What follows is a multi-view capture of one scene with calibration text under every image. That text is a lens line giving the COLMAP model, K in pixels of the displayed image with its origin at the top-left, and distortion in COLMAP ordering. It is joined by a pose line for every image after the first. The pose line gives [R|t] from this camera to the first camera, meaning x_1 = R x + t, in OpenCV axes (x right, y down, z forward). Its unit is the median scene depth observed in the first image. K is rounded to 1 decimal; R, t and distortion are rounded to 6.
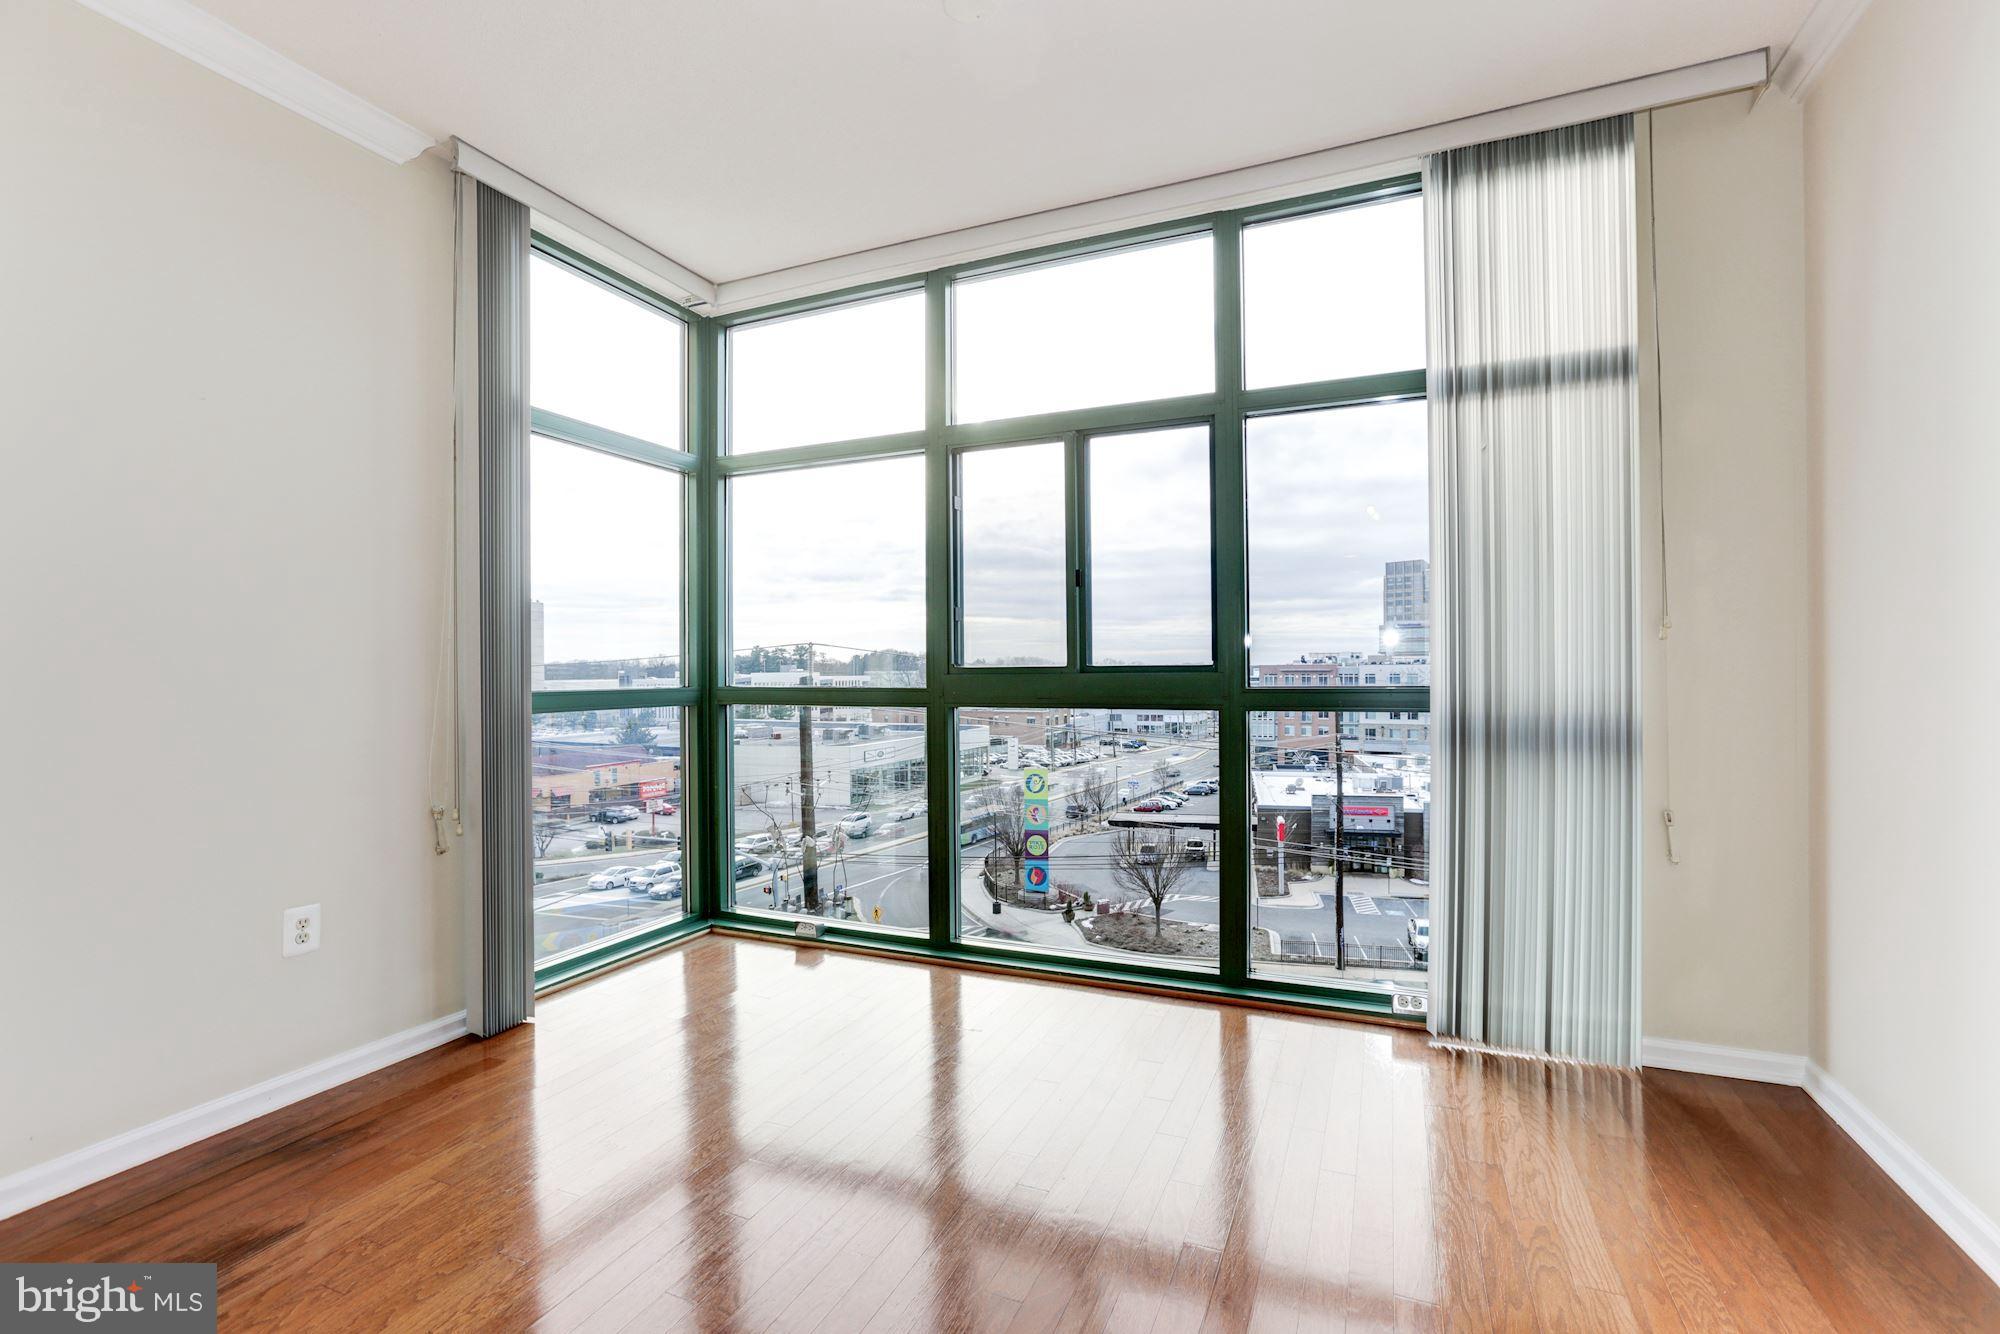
lens RADIAL K [[897.0, 0, 1031.3], [0, 897.0, 662.1], [0, 0, 1]] dist [-0.031260, 0.014952]
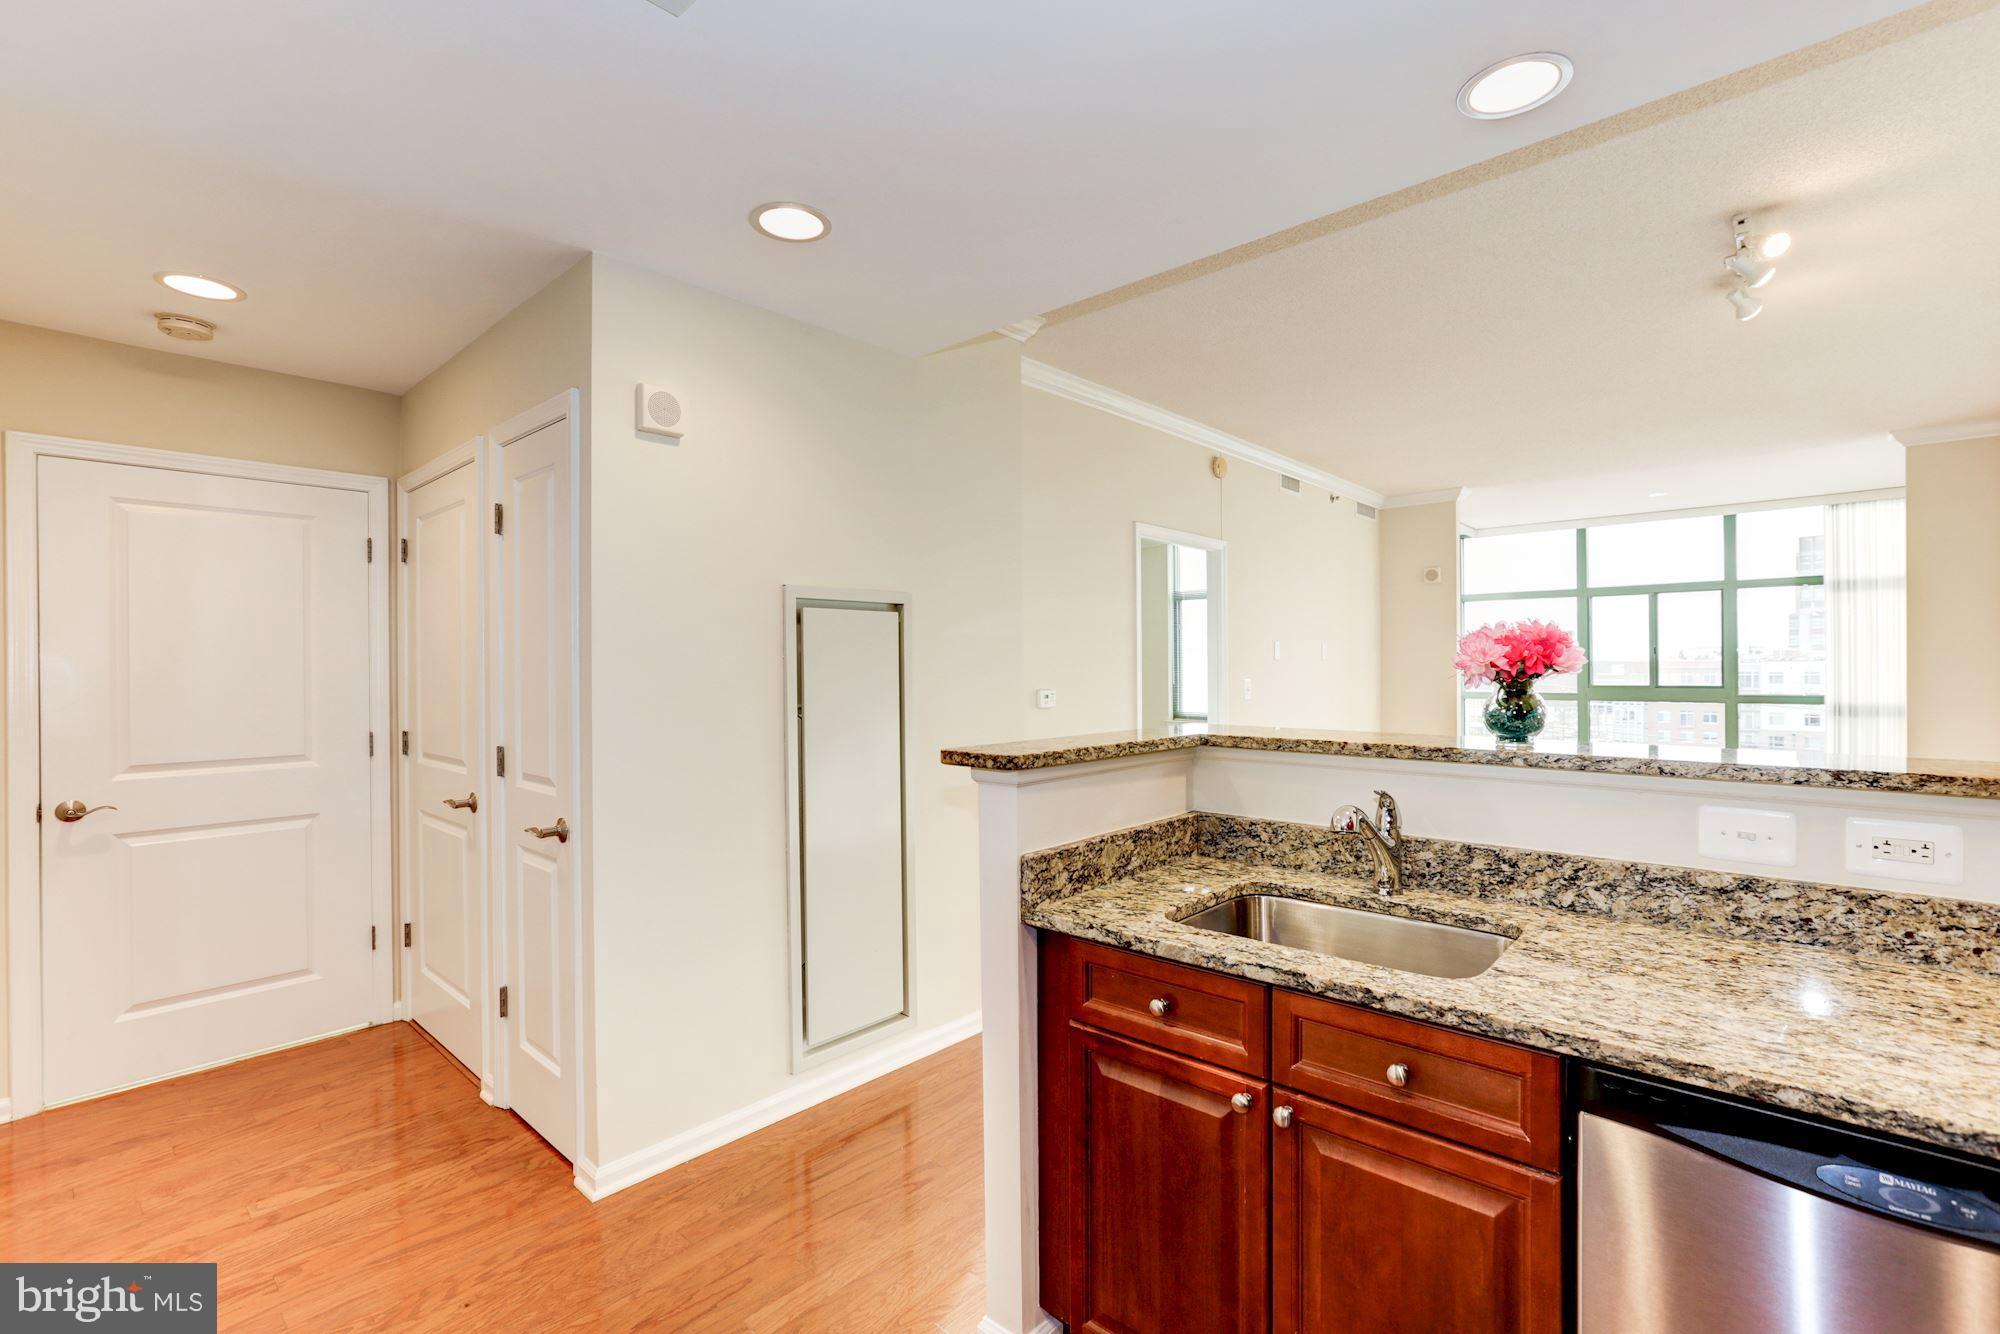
lens RADIAL K [[897.0, 0, 1017.9], [0, 897.0, 668.1], [0, 0, 1]] dist [-0.031260, 0.014952]
pose [[0.940837, 0.000171, -0.338859, -0.785741], [0.003573, 0.999939, 0.010425, -0.075728], [0.338840, -0.011019, 0.940780, -1.949585]]
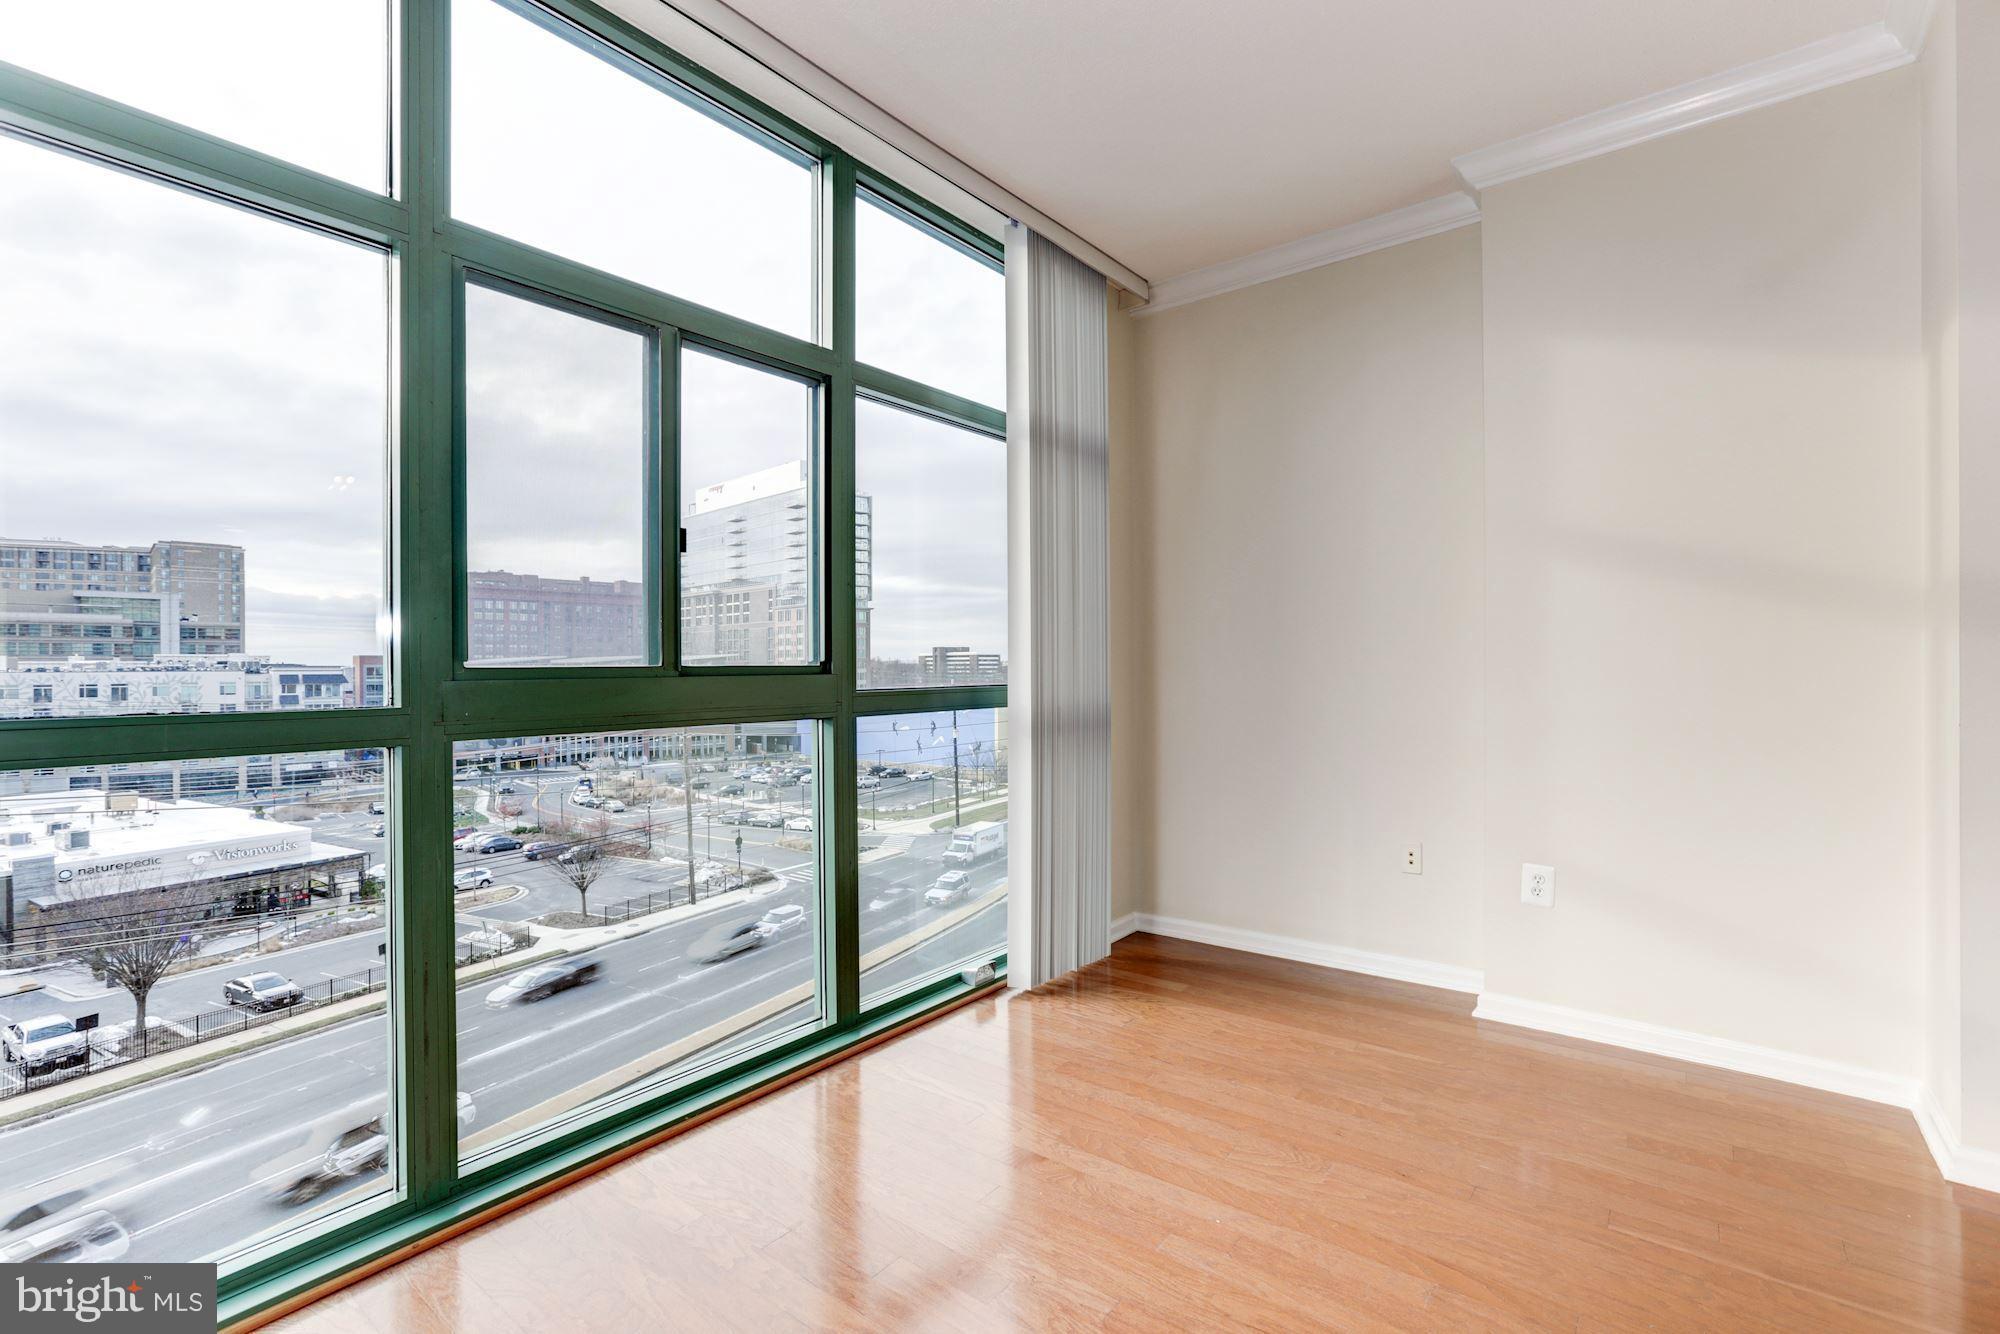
lens RADIAL K [[897.0, 0, 991.1], [0, 897.0, 659.7], [0, 0, 1]] dist [-0.031260, 0.014952]
pose [[0.289177, 0.010907, 0.957214, -0.539311], [-0.000978, 0.999938, -0.011098, 0.006643], [-0.957275, 0.002273, 0.289170, 0.559010]]
